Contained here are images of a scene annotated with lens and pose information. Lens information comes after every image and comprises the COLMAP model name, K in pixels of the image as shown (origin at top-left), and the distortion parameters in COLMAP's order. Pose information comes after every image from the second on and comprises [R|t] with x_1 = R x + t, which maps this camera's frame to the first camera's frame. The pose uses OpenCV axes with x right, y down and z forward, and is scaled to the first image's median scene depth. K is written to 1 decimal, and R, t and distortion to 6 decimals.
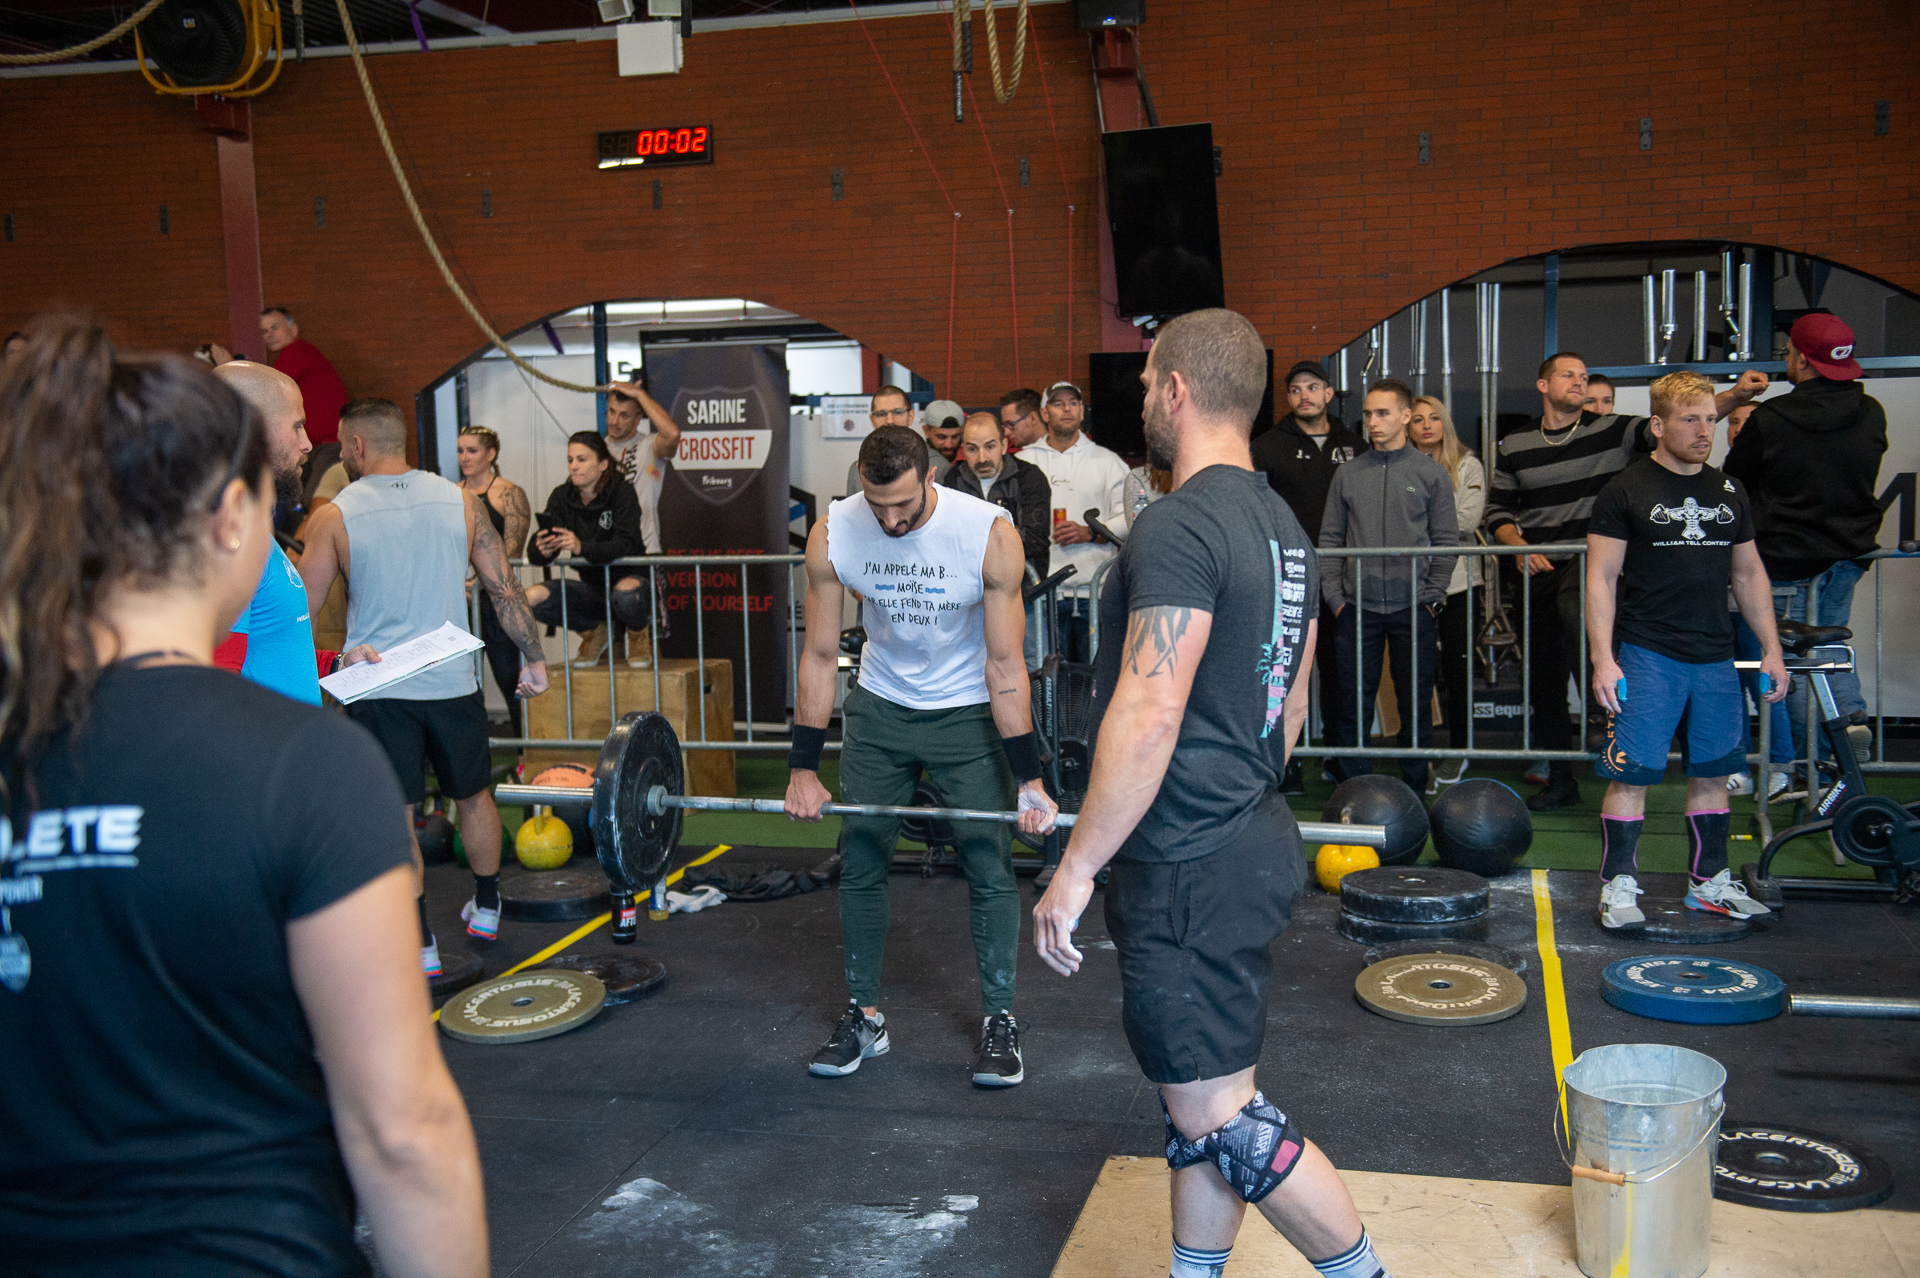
lens RADIAL K [[2089.1, 0, 962.9], [0, 2089.1, 644.1], [0, 0, 1]] dist [0.074214, 0.000000]
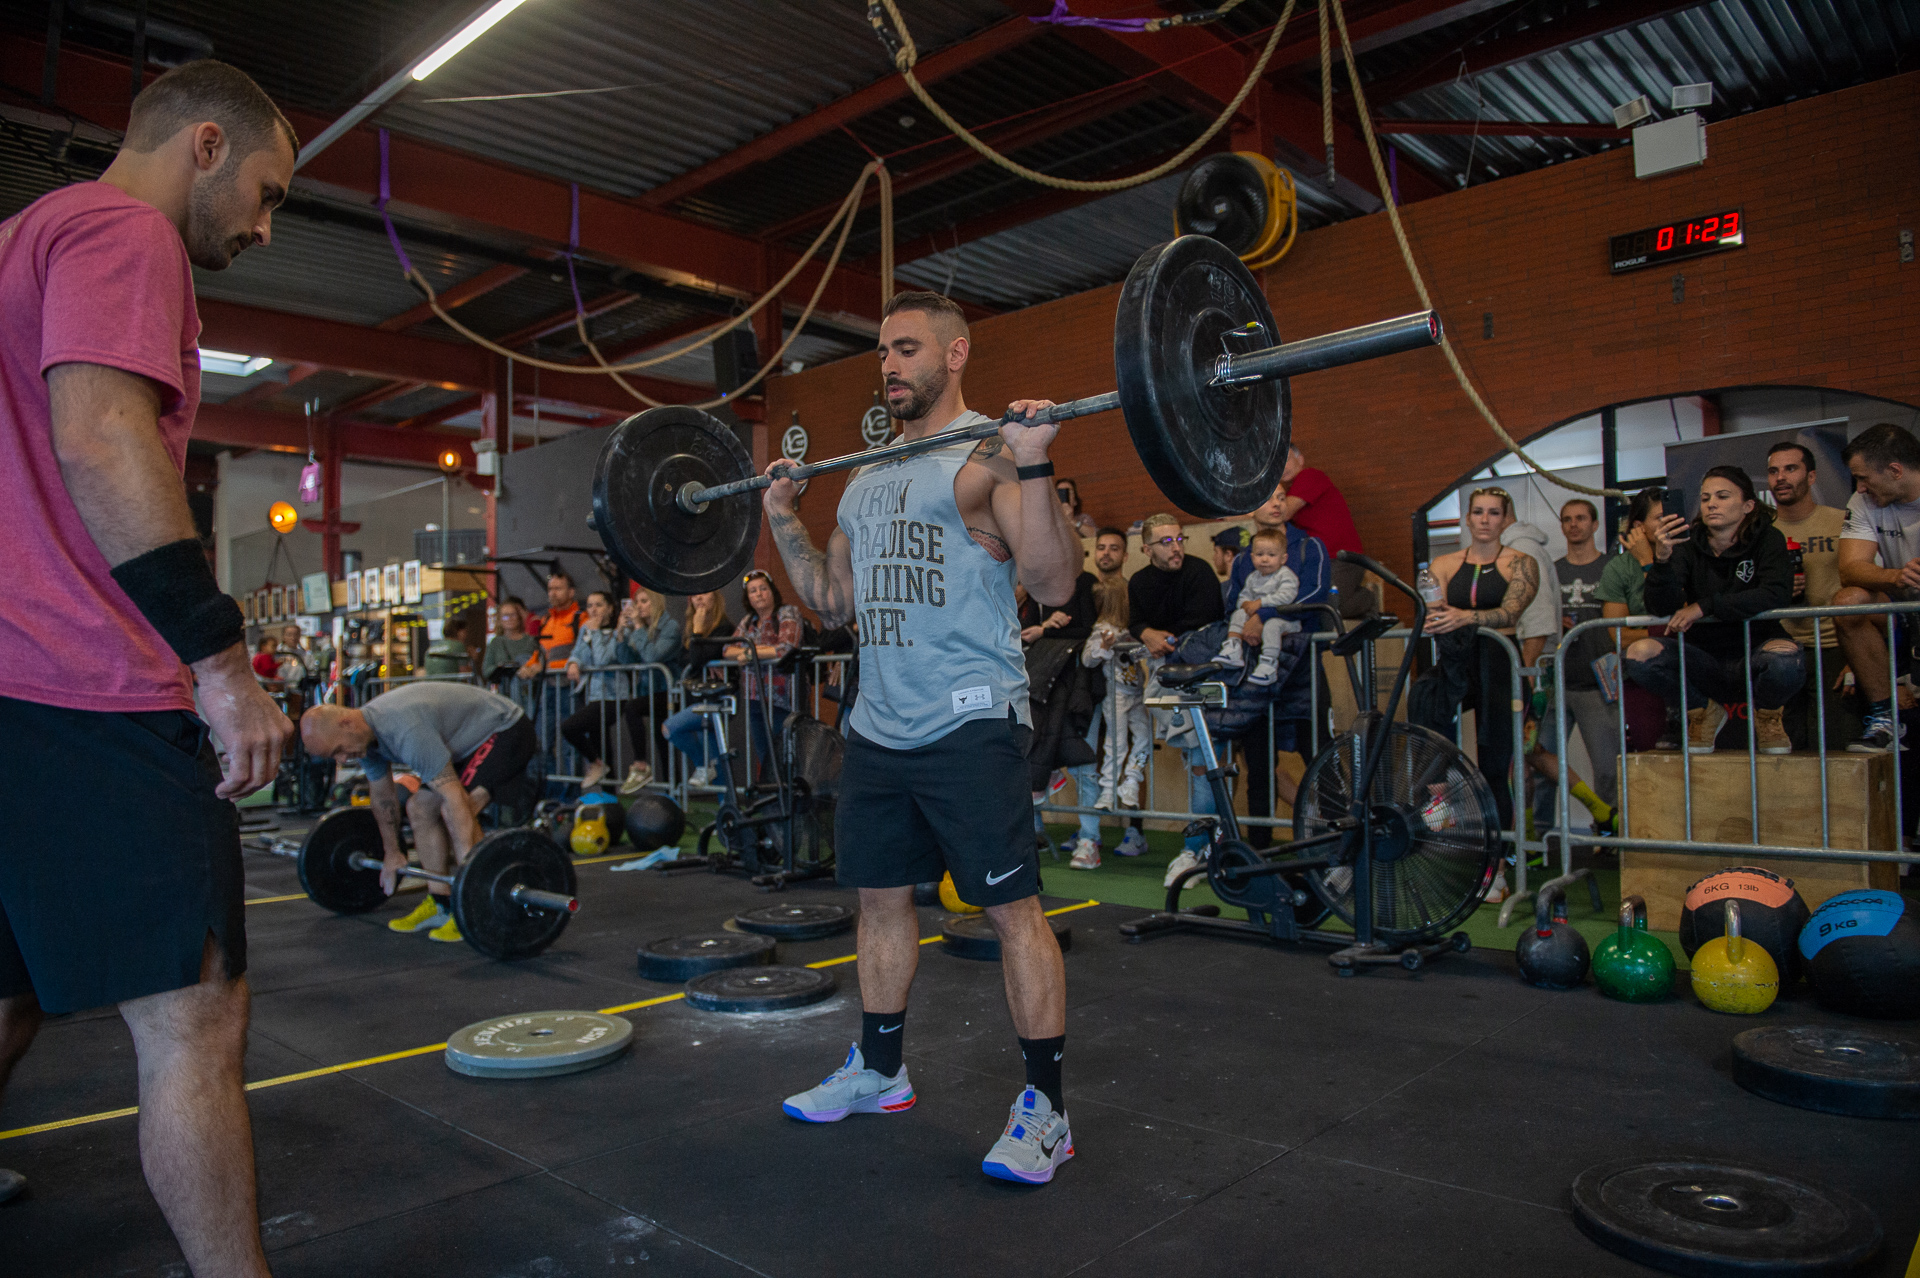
lens RADIAL K [[1321.7, 0, 953.4], [0, 1321.7, 651.1], [0, 0, 1]] dist [-0.039997, -0.004055]
pose [[0.886450, -0.010976, -0.462694, -0.167714], [-0.039836, 0.994199, -0.099905, 0.027774], [0.461106, 0.106992, 0.880871, 0.331839]]
